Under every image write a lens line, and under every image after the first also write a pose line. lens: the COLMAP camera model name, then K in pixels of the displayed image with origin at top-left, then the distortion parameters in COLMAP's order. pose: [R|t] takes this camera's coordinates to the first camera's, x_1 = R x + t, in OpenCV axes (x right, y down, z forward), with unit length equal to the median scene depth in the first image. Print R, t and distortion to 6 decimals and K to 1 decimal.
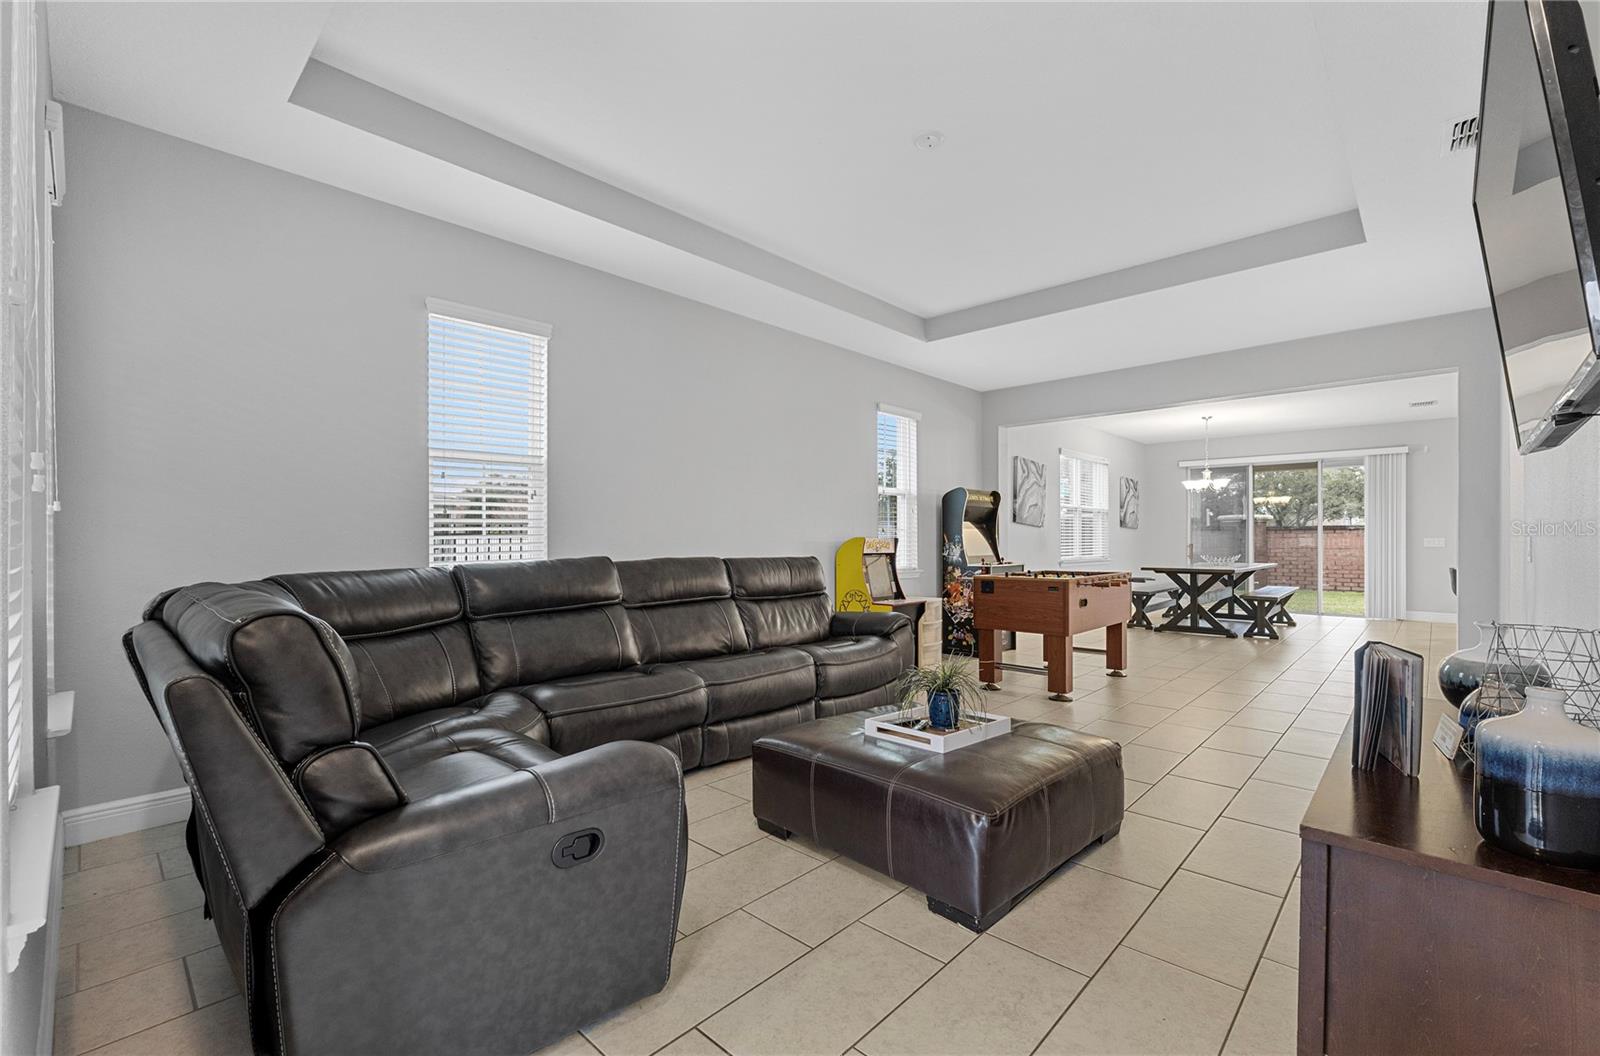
lens RADIAL K [[676.1, 0, 794.5], [0, 676.1, 535.6], [0, 0, 1]] dist [0.001028, 0.000071]
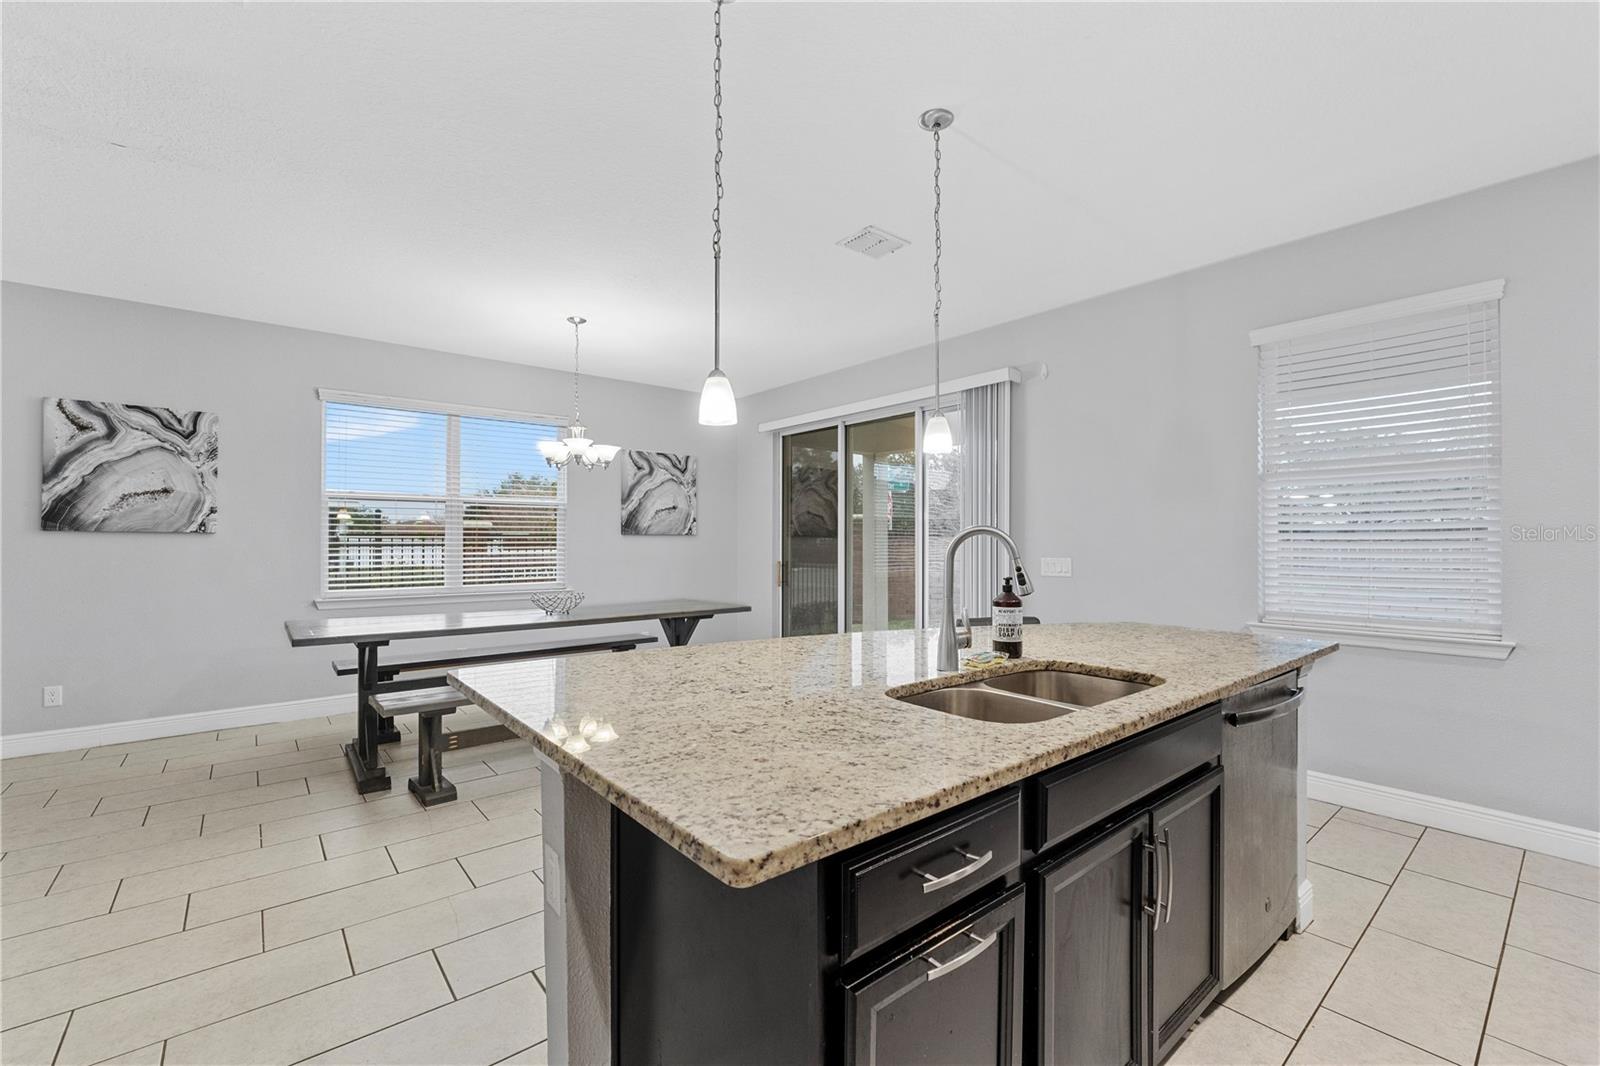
lens RADIAL K [[666.5, 0, 803.6], [0, 666.5, 538.1], [0, 0, 1]] dist [-0.012348, 0.000011]
pose [[0.993819, -0.001615, -0.110999, 0.851350], [0.001382, 0.999997, -0.002173, -0.009002], [0.111003, 0.002006, 0.993818, 0.534834]]
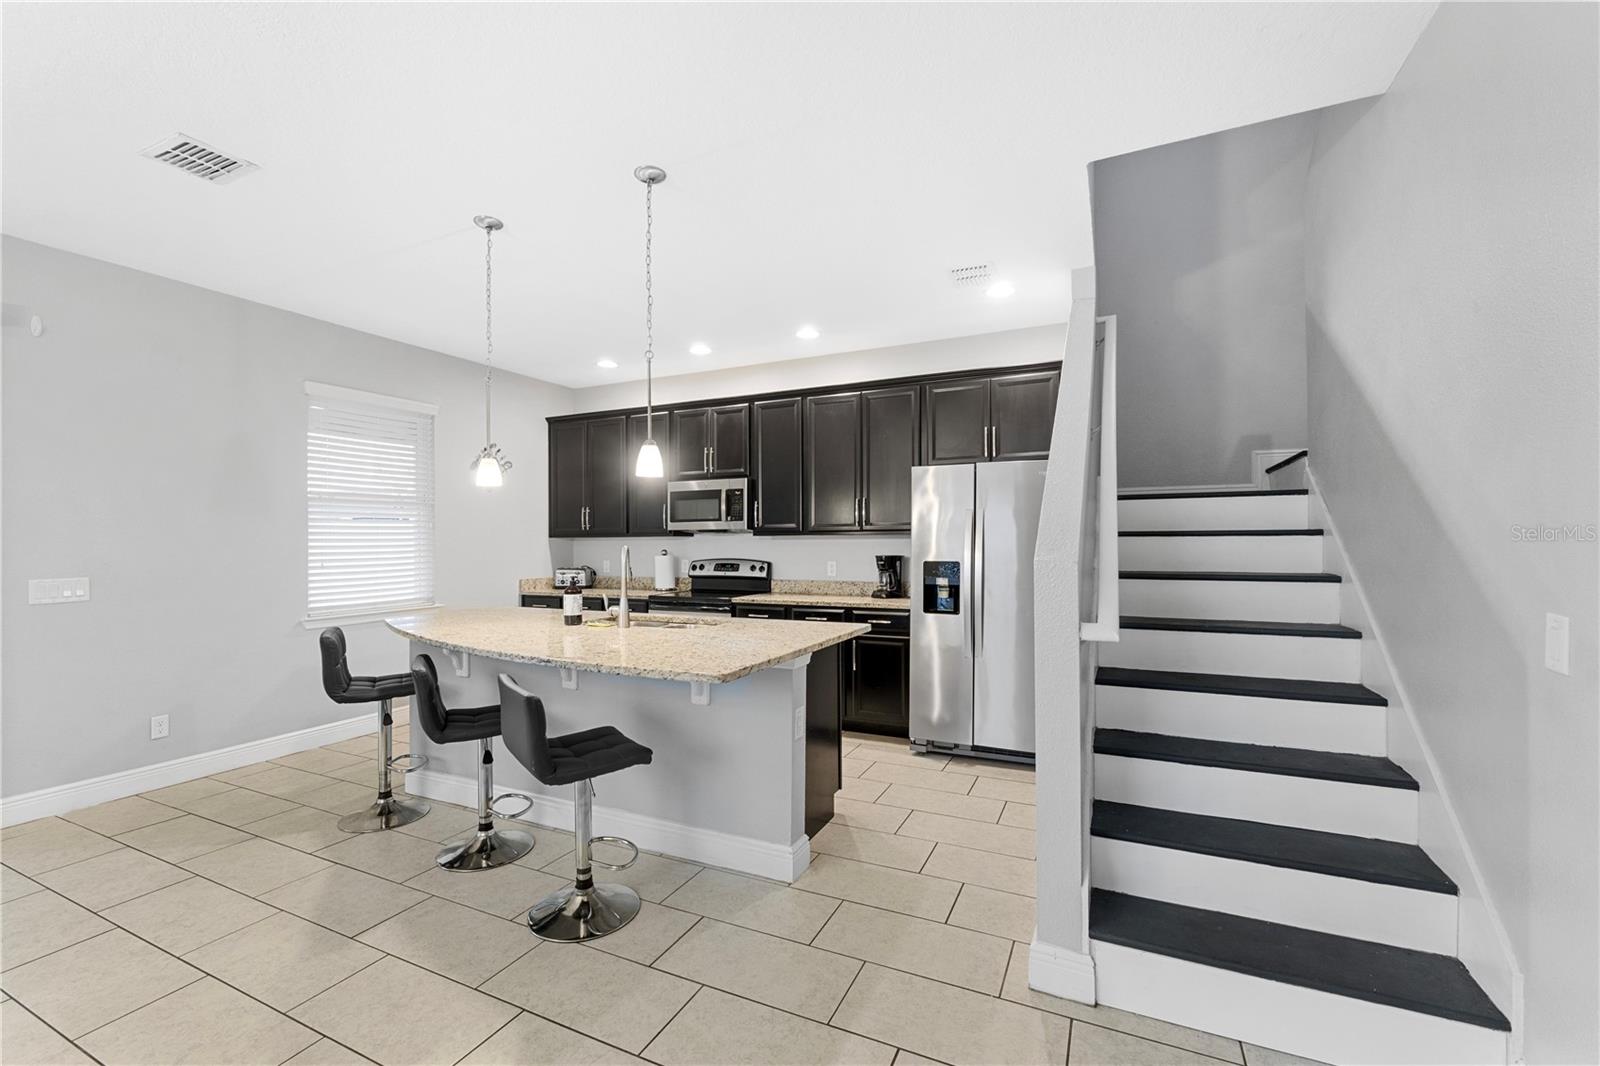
lens RADIAL K [[666.5, 0, 803.6], [0, 666.5, 538.1], [0, 0, 1]] dist [-0.012348, 0.000011]
pose [[-0.316012, 0.001179, 0.948754, 0.505938], [0.002123, 0.999998, -0.000535, -0.016590], [-0.948753, 0.001845, -0.316014, 0.759854]]
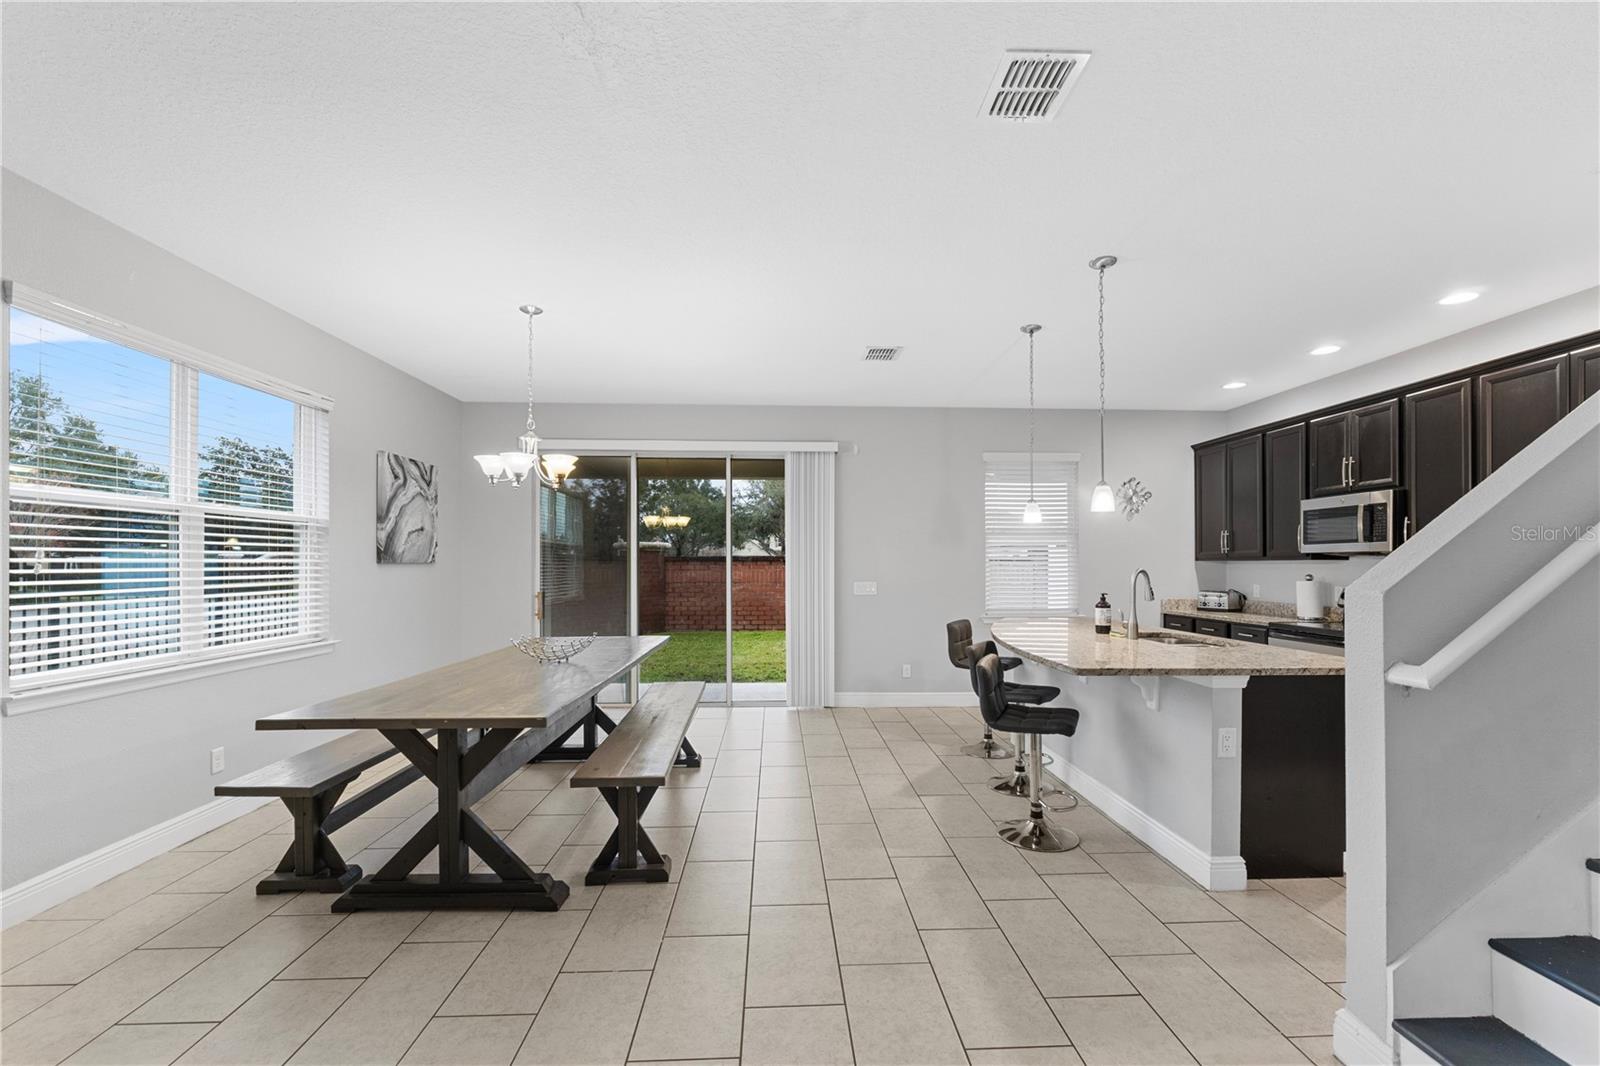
lens RADIAL K [[673.4, 0, 805.9], [0, 673.4, 558.4], [0, 0, 1]] dist [-0.006971, -0.000218]
pose [[0.691438, 0.003773, 0.722426, 0.433701], [-0.001860, 0.999992, -0.003442, -0.017144], [-0.722433, 0.001036, 0.691440, 0.597310]]
